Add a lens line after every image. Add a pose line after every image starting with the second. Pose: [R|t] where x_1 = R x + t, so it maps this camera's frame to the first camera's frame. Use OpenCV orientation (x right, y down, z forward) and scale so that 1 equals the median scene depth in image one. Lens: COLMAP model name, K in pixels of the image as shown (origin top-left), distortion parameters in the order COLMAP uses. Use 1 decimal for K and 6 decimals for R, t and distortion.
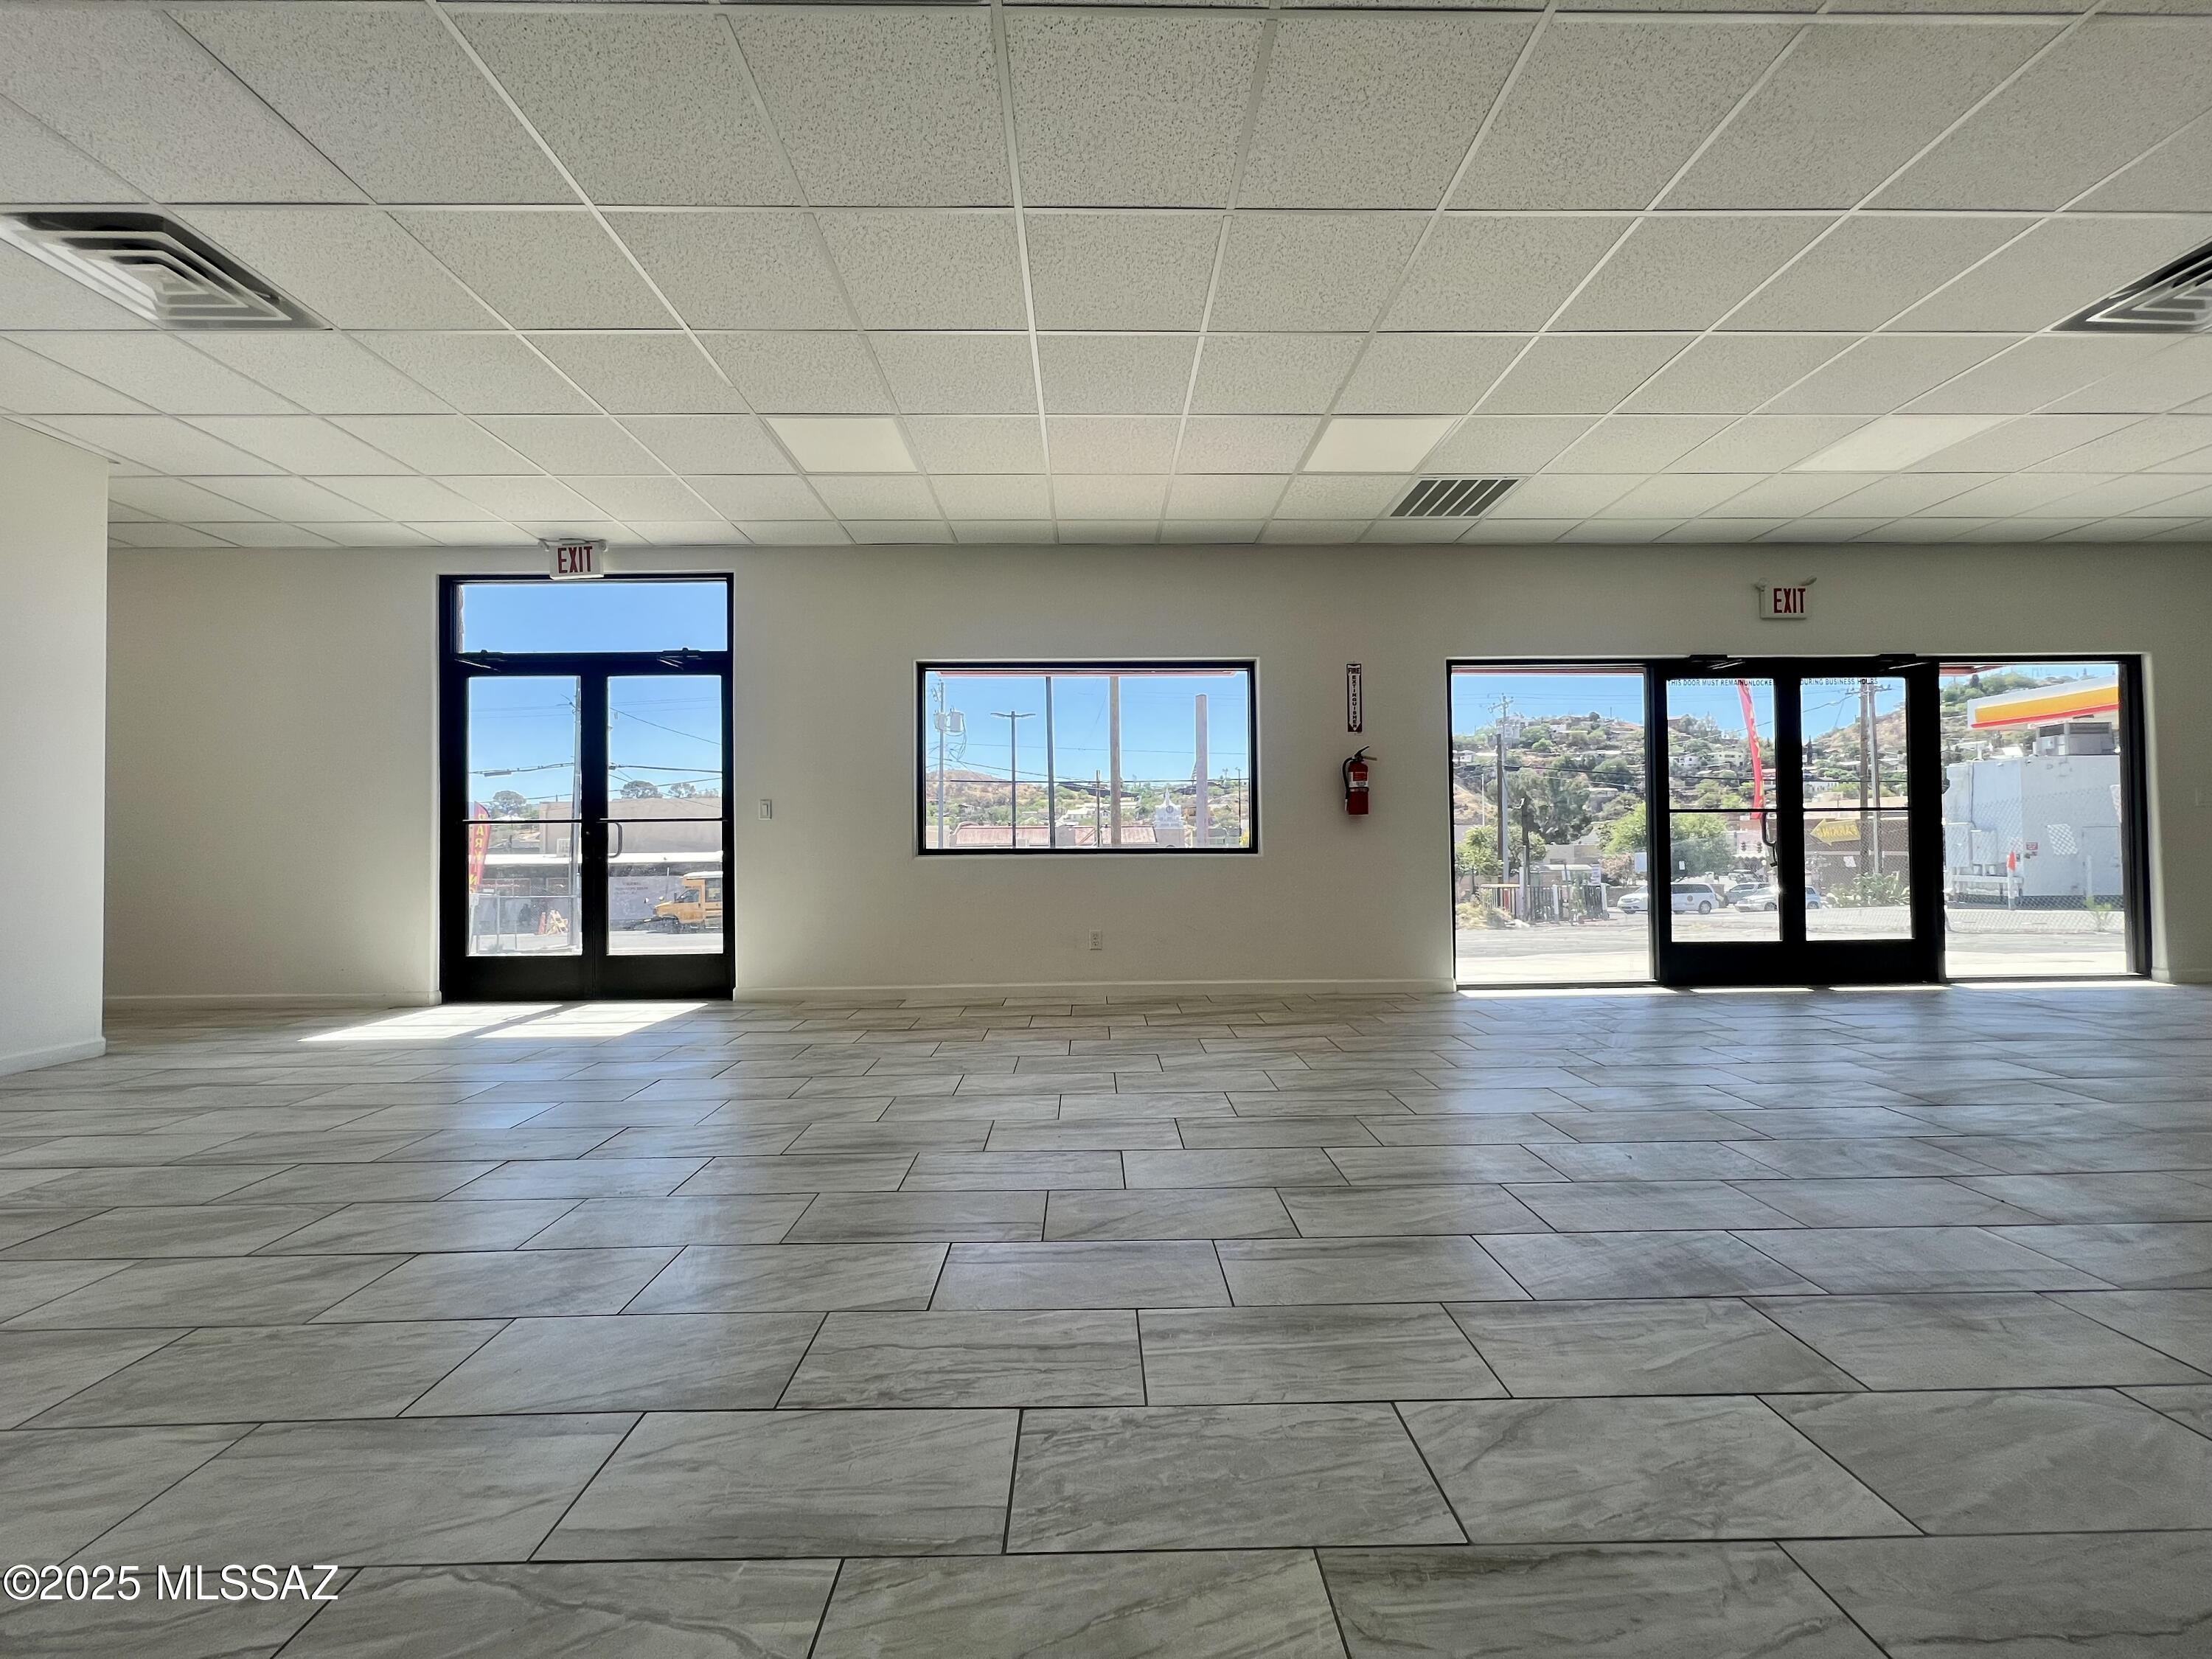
lens RADIAL K [[884.4, 0, 1106.0], [0, 884.4, 829.5], [0, 0, 1]] dist [-0.002065, -0.000026]
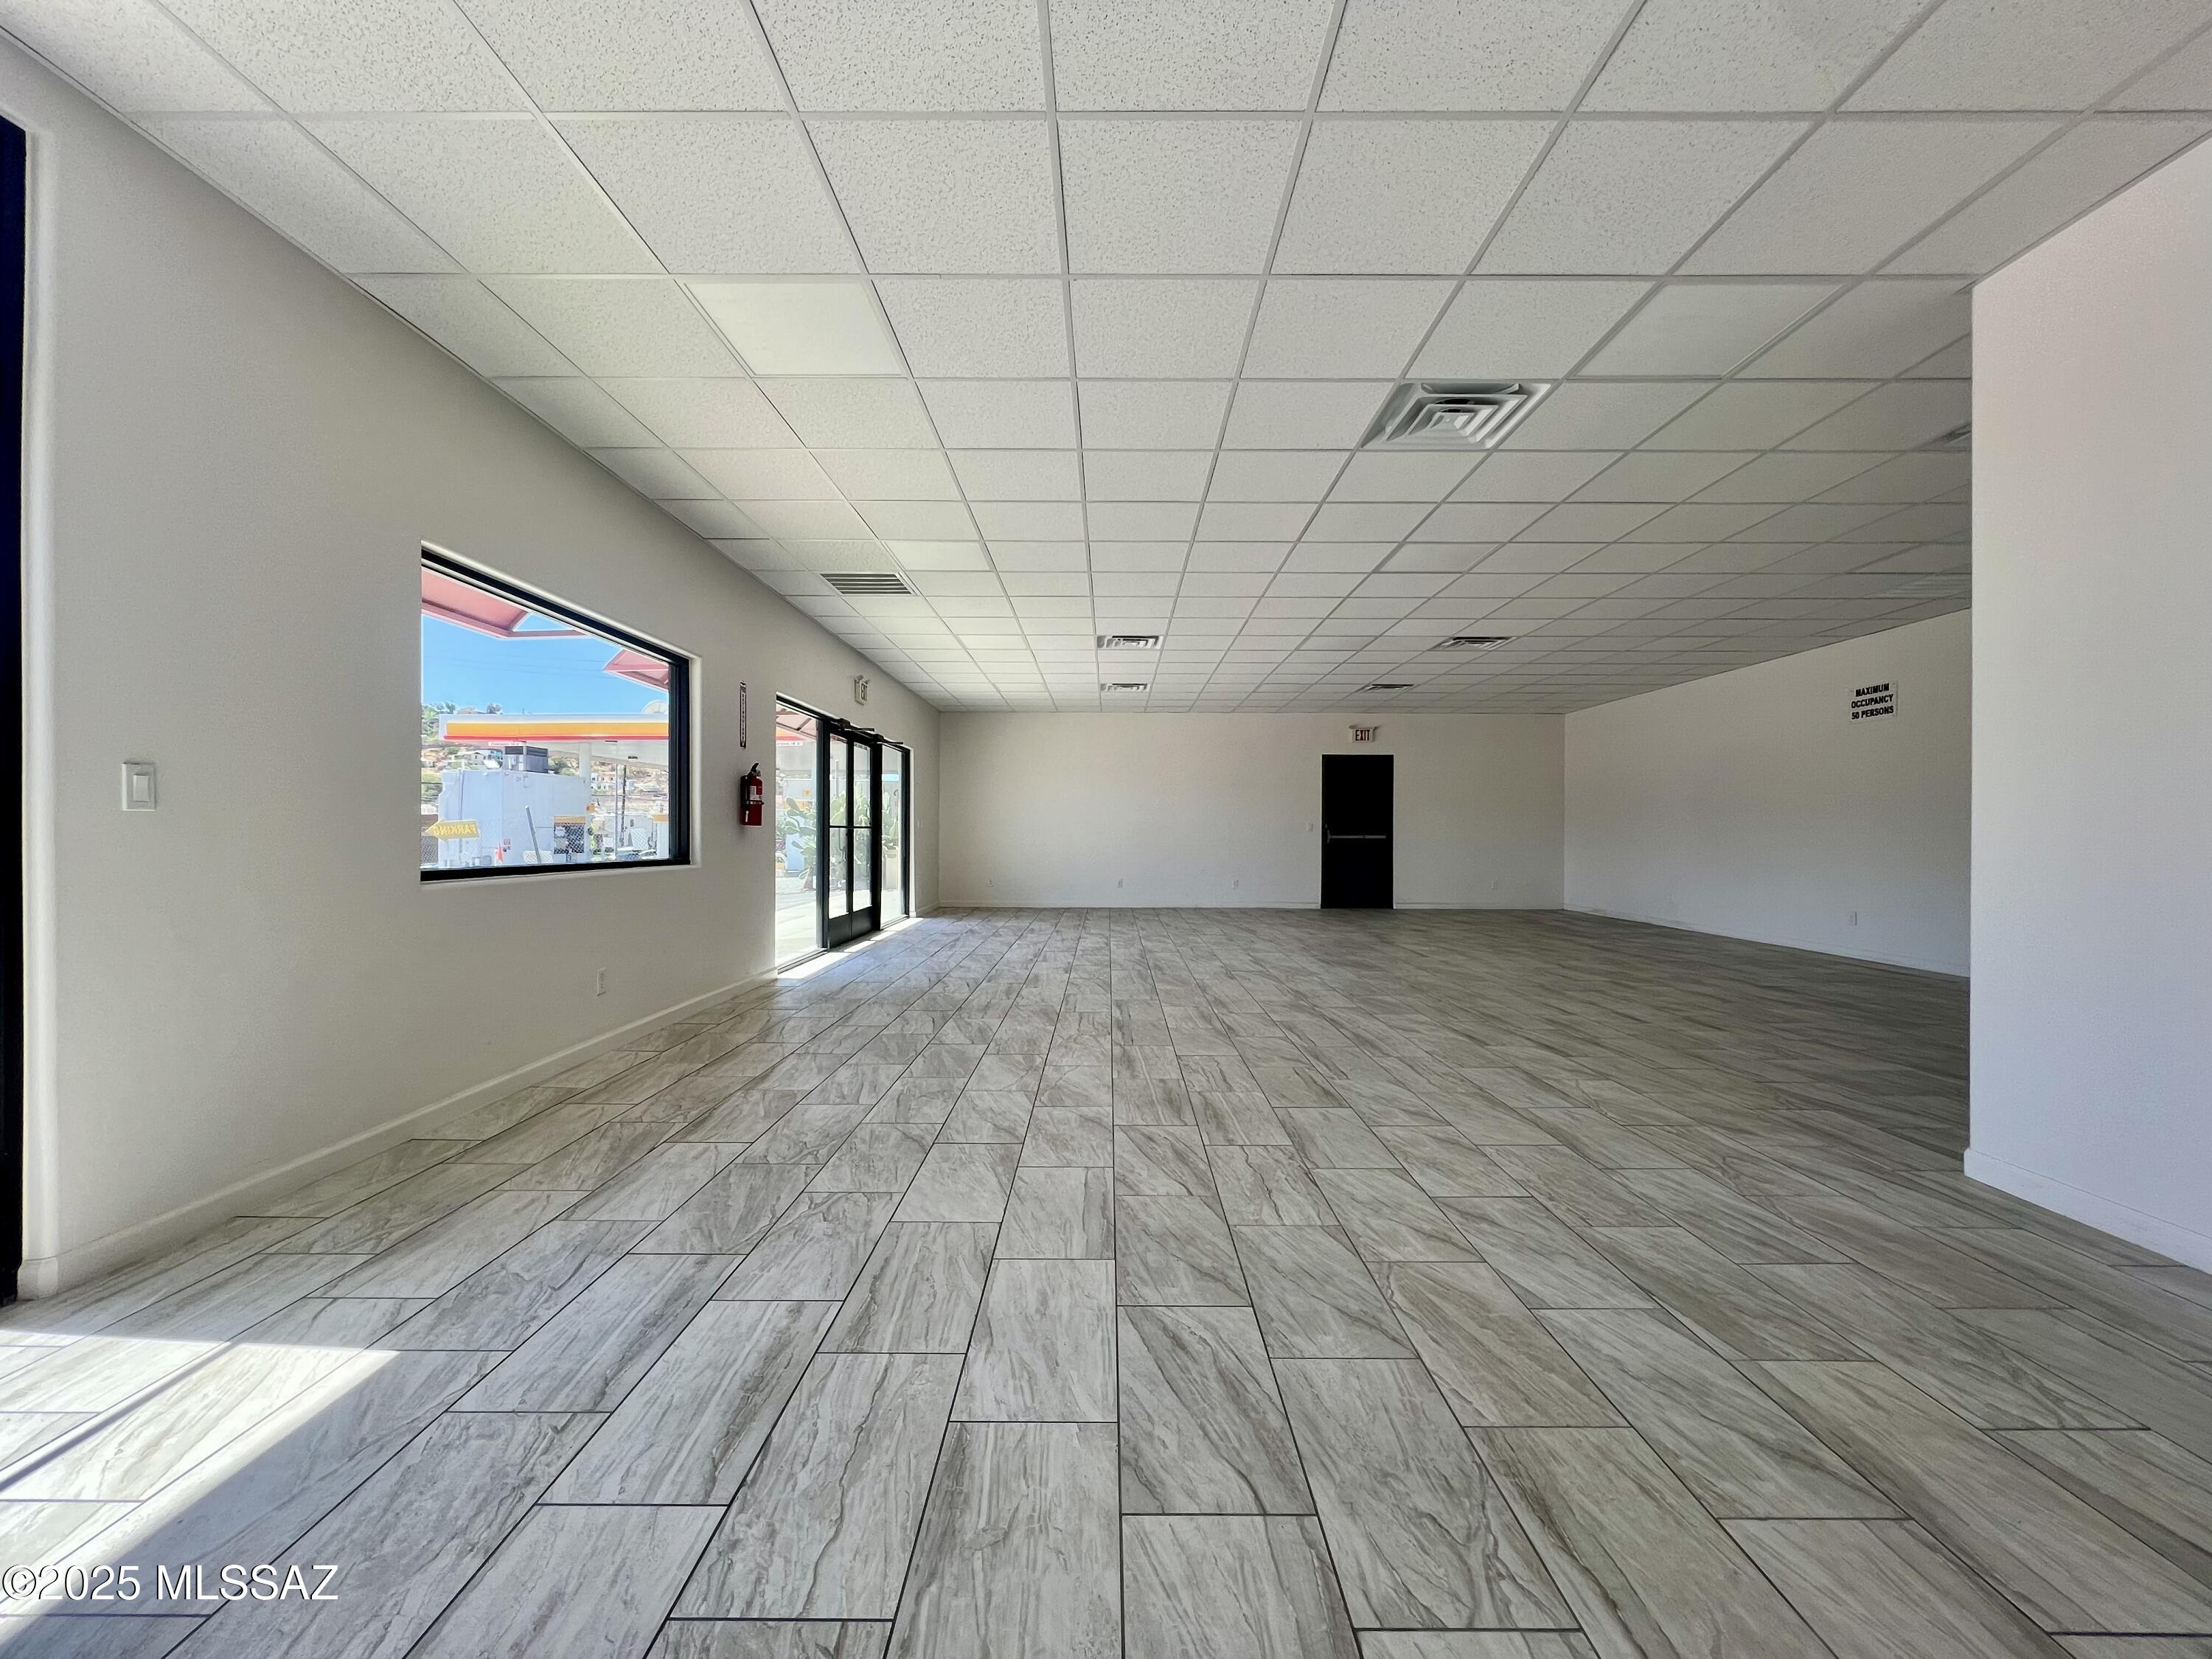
lens RADIAL K [[884.4, 0, 1106.0], [0, 884.4, 829.5], [0, 0, 1]] dist [-0.002065, -0.000026]
pose [[0.022938, 0.012872, 0.999654, -0.762982], [-0.022130, 0.999679, -0.012365, -0.008480], [-0.999492, -0.021839, 0.023215, 0.533864]]
